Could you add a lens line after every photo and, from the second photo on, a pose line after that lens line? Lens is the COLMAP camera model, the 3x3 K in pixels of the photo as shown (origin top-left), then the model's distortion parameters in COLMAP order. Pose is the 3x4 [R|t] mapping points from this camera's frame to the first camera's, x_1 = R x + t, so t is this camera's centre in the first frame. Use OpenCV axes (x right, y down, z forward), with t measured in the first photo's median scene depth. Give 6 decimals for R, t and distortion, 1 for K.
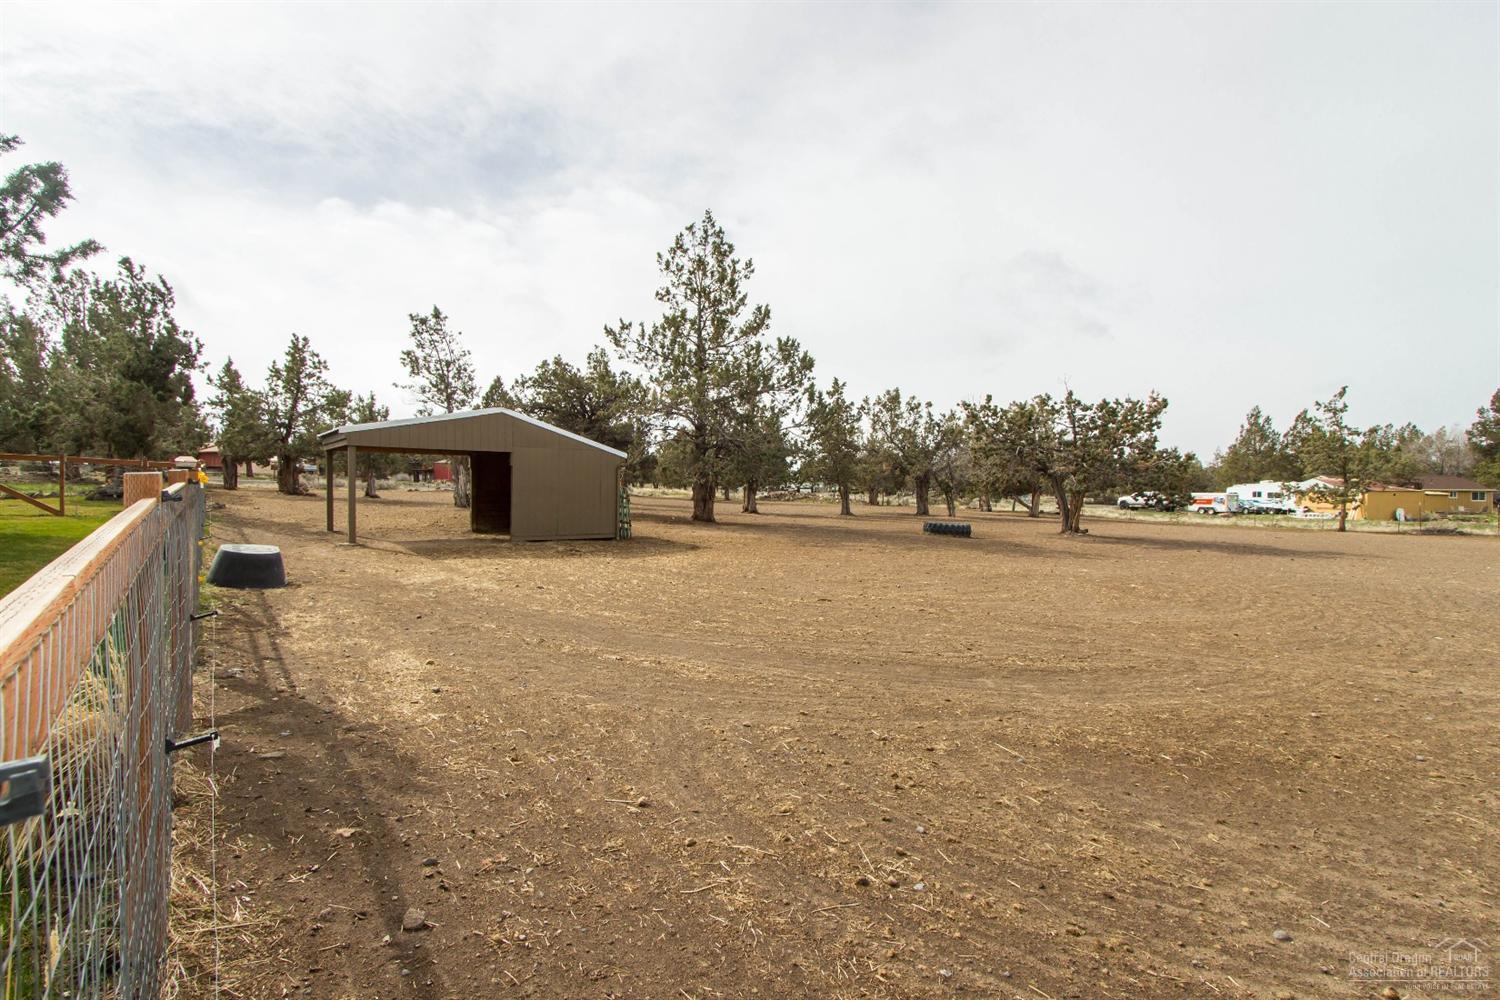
lens RADIAL K [[707.0, 0, 753.3], [0, 707.0, 492.5], [0, 0, 1]] dist [-0.002268, -0.000062]
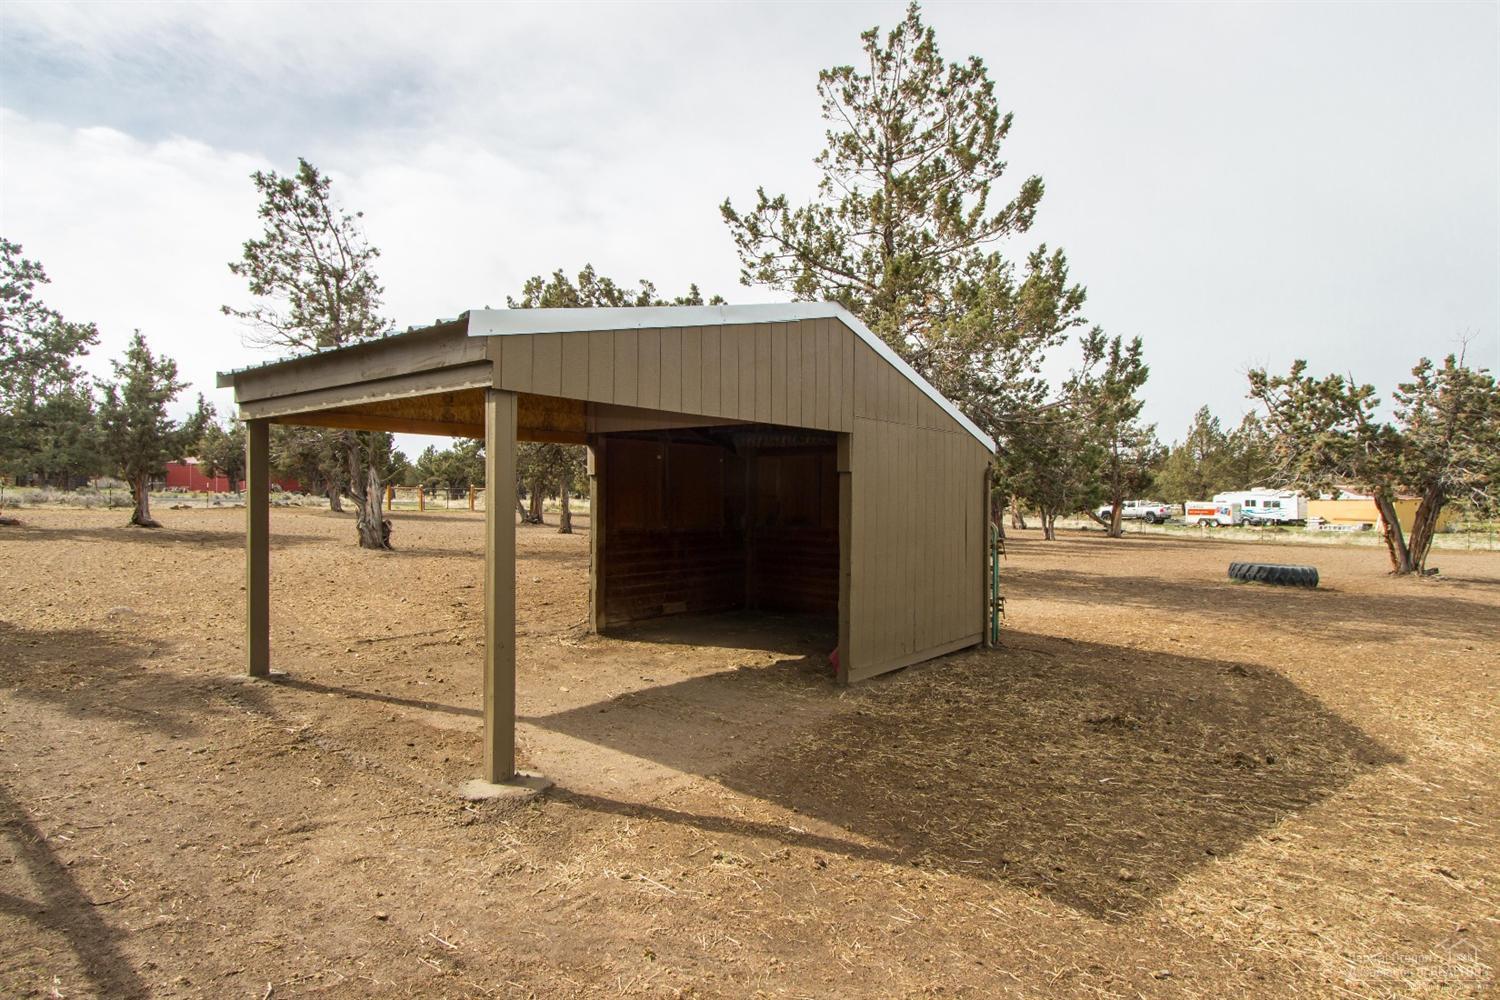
lens RADIAL K [[798.4, 0, 747.3], [0, 798.4, 493.4], [0, 0, 1]] dist [0.006498, 0.000294]
pose [[0.972624, -0.003414, 0.232359, -0.275912], [0.005054, 0.999966, -0.006460, -0.013438], [-0.232329, 0.007458, 0.972609, 0.353851]]
